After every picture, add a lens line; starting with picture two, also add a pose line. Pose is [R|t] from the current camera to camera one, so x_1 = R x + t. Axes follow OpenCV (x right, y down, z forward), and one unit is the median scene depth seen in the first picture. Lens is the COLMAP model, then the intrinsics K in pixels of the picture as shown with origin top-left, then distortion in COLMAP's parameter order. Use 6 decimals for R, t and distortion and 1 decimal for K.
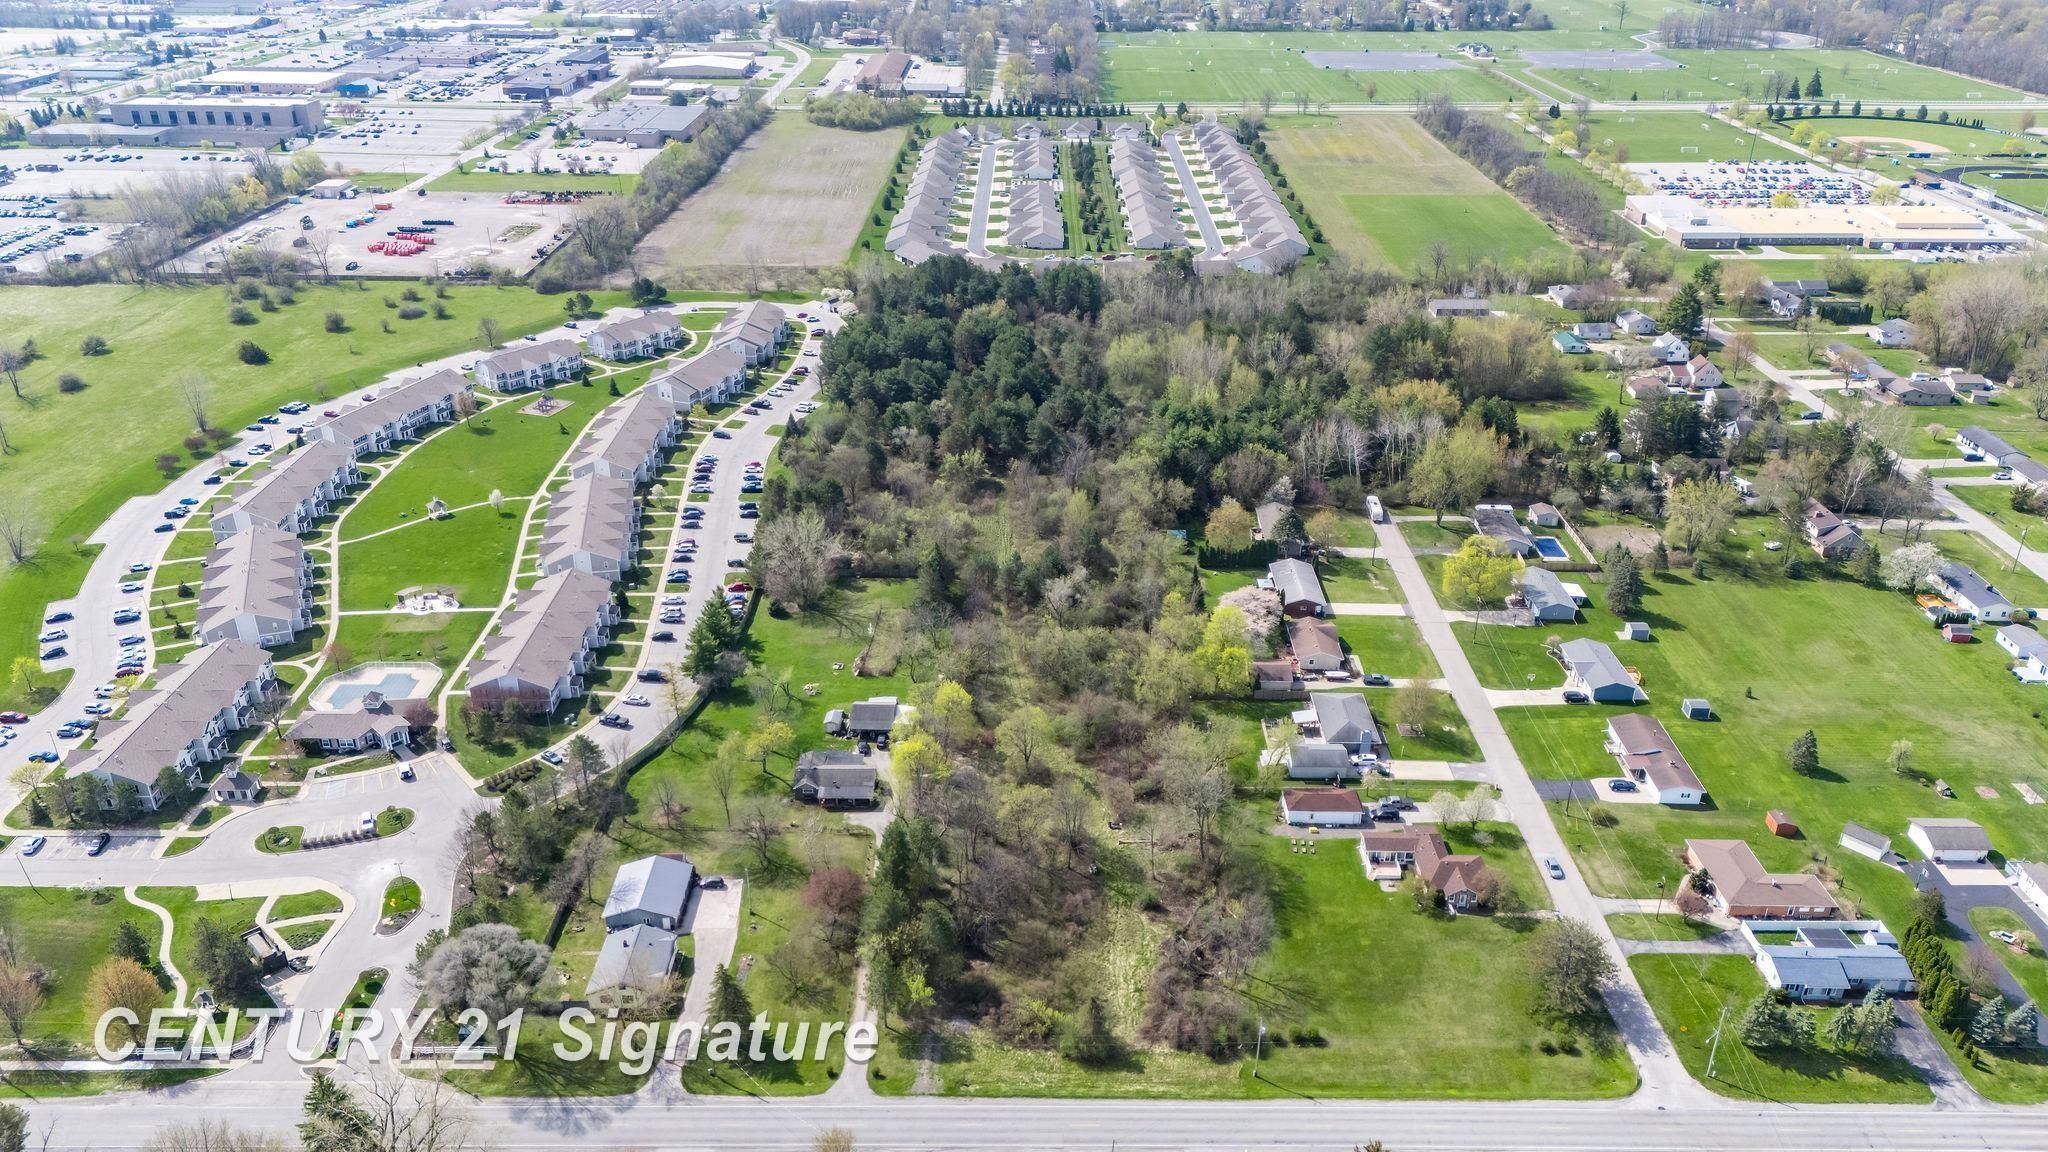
lens RADIAL K [[1490.2, 0, 1018.5], [0, 1490.2, 585.4], [0, 0, 1]] dist [0.095207, -0.102796]
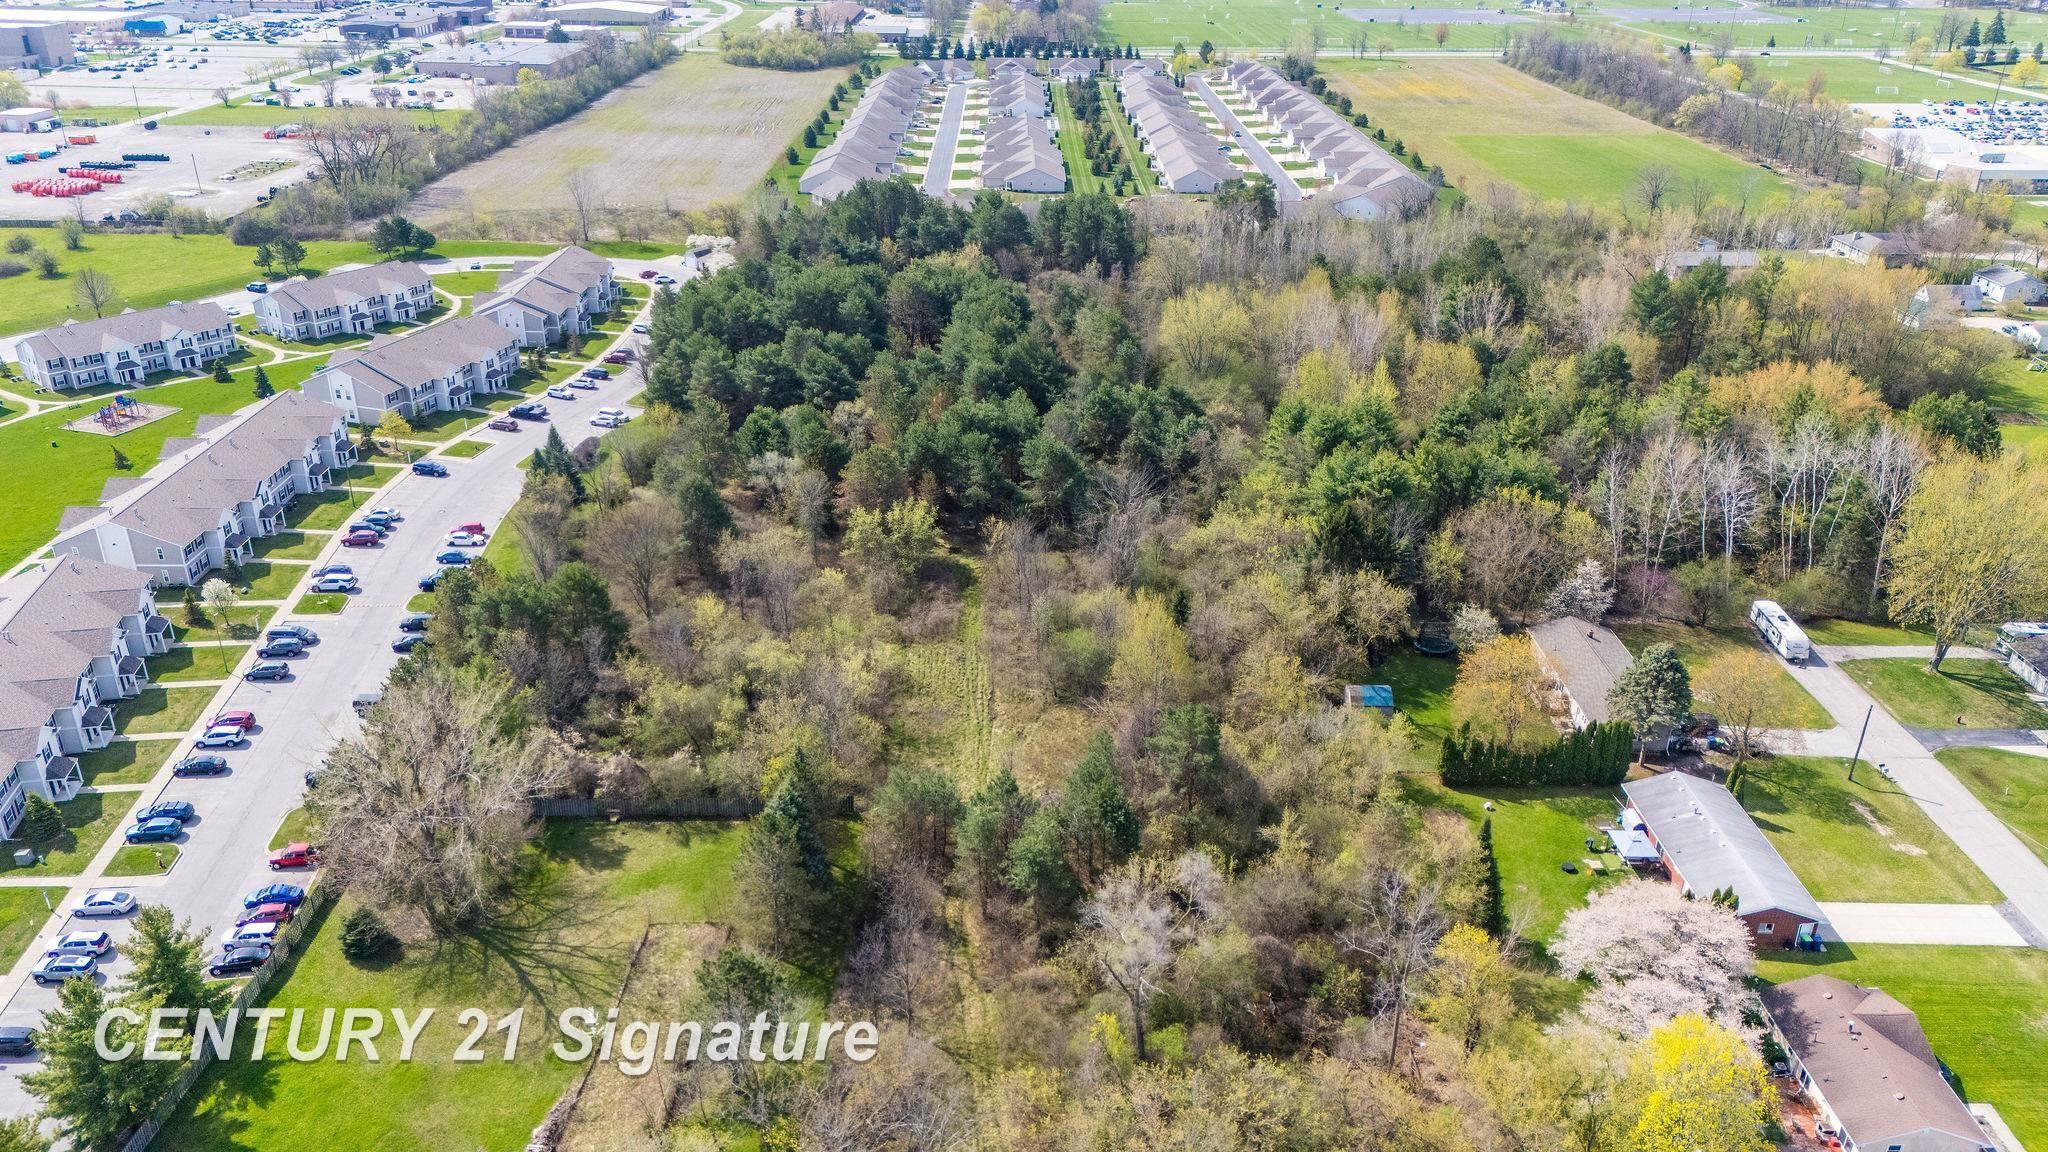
lens RADIAL K [[1497.6, 0, 1018.9], [0, 1497.6, 578.6], [0, 0, 1]] dist [0.078279, -0.074122]
pose [[0.999864, -0.001466, 0.016437, -0.003588], [0.001885, 0.999673, -0.025520, -0.052340], [-0.016394, 0.025547, 0.999539, 0.507158]]
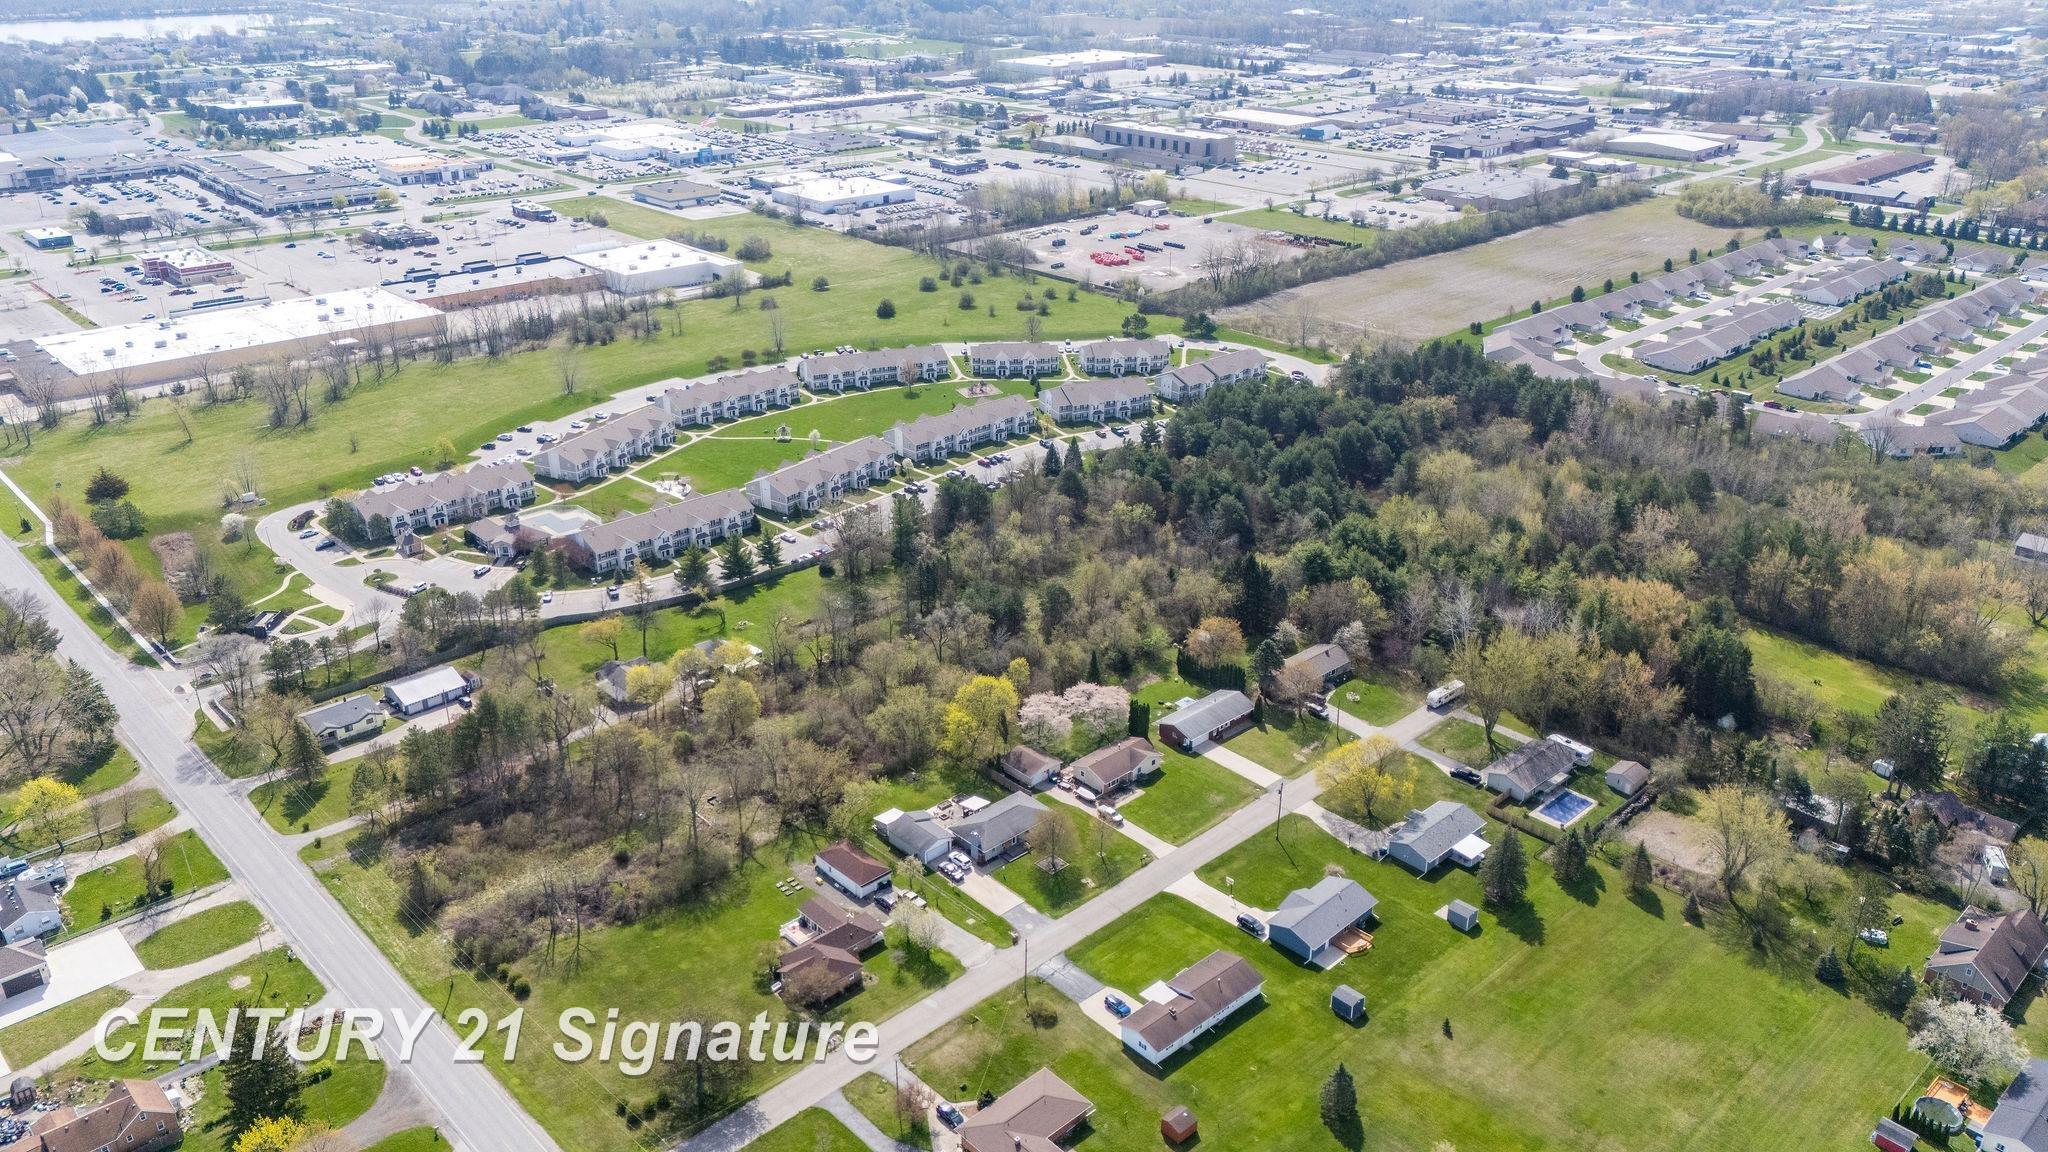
lens RADIAL K [[1490.2, 0, 1018.5], [0, 1490.2, 585.4], [0, 0, 1]] dist [0.095207, -0.102796]
pose [[0.690848, 0.300773, -0.657468, 0.571936], [-0.326215, 0.941209, 0.087800, -0.098412], [0.645223, 0.153820, 0.748350, 0.200970]]
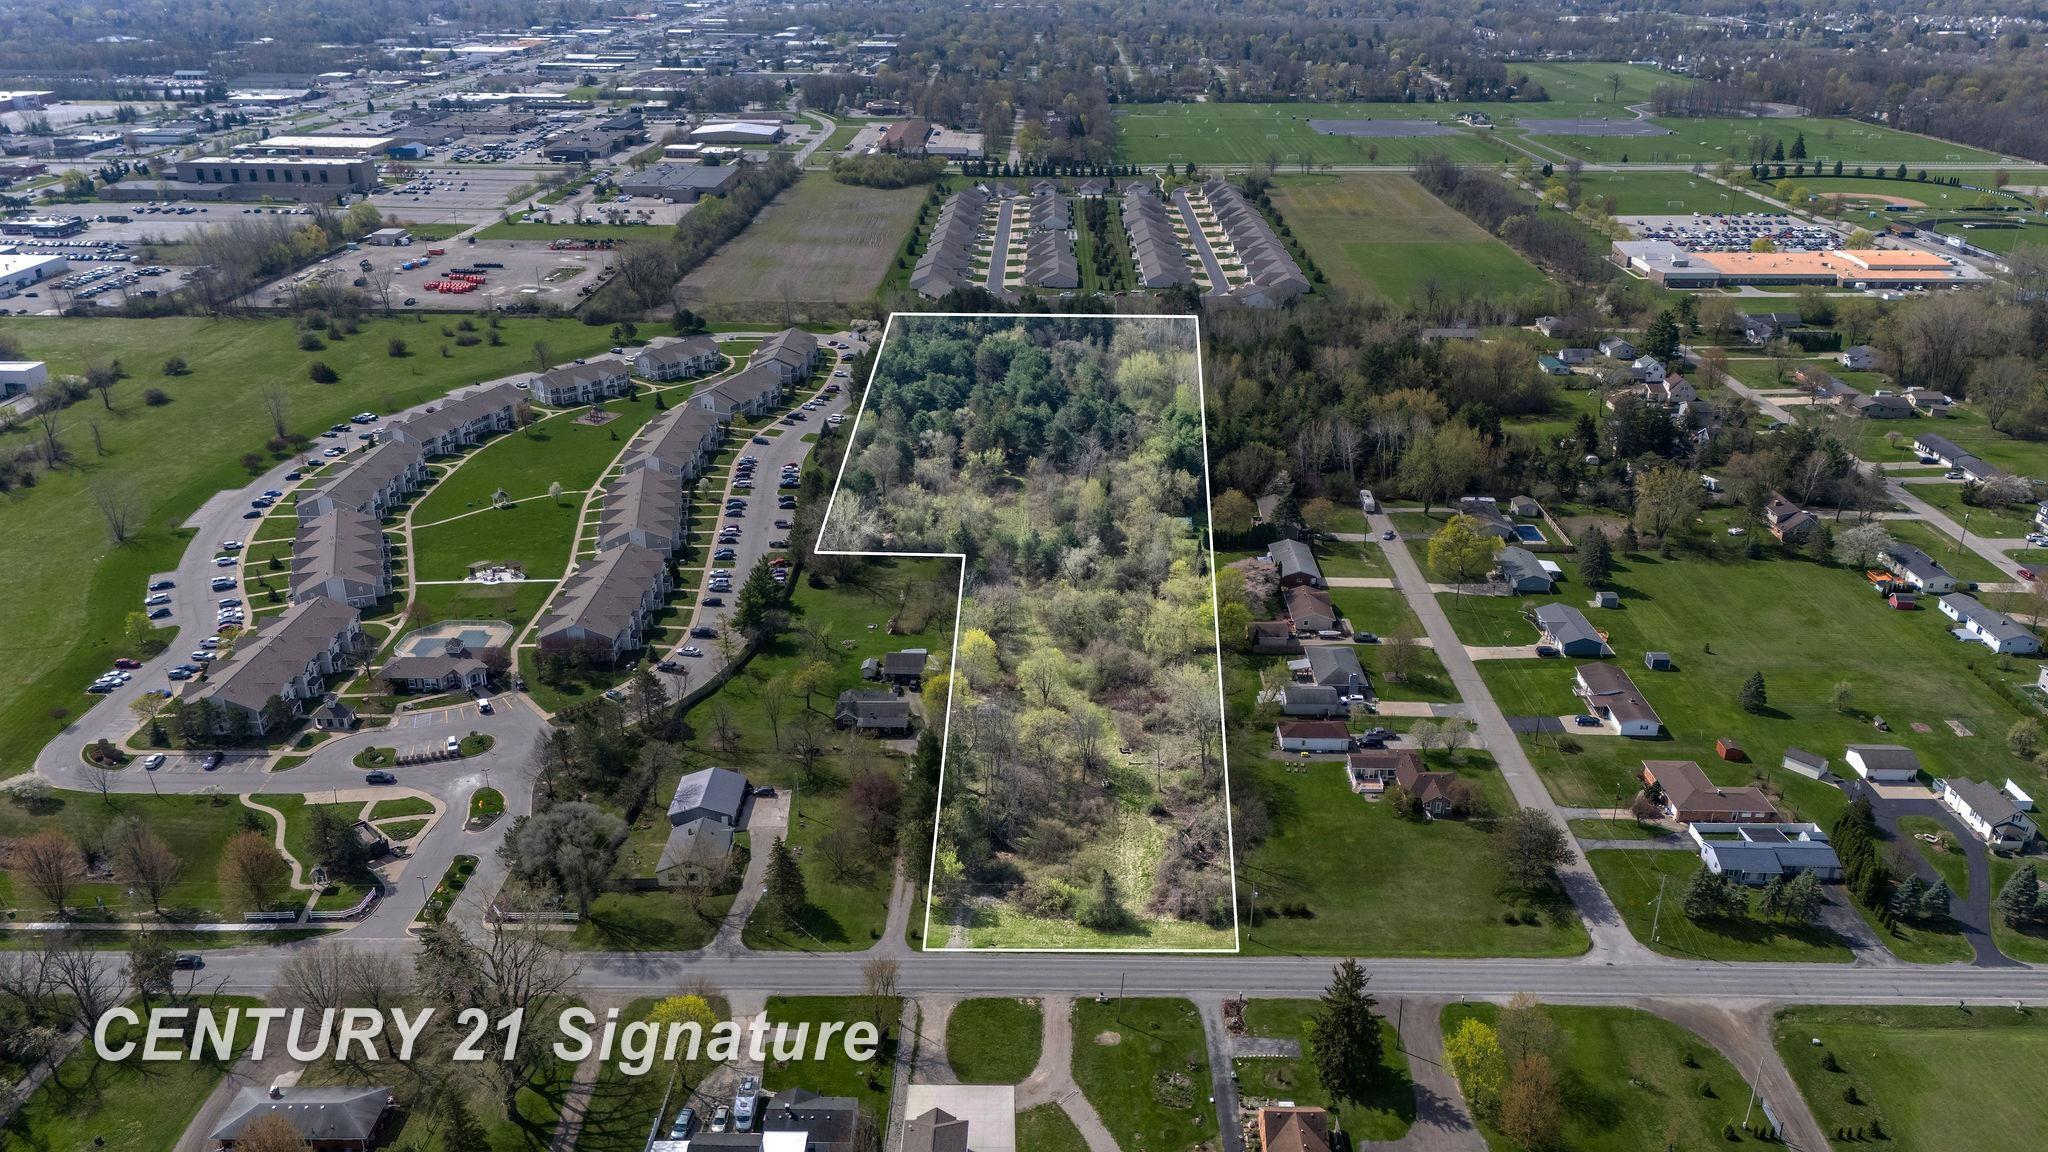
lens RADIAL K [[1495.3, 0, 1018.4], [0, 1495.3, 575.5], [0, 0, 1]] dist [0.110929, -0.141431]
pose [[0.999958, 0.002083, -0.008871, -0.003298], [-0.002599, 0.998282, -0.058535, 0.062798], [0.008734, 0.058556, 0.998246, -0.075562]]
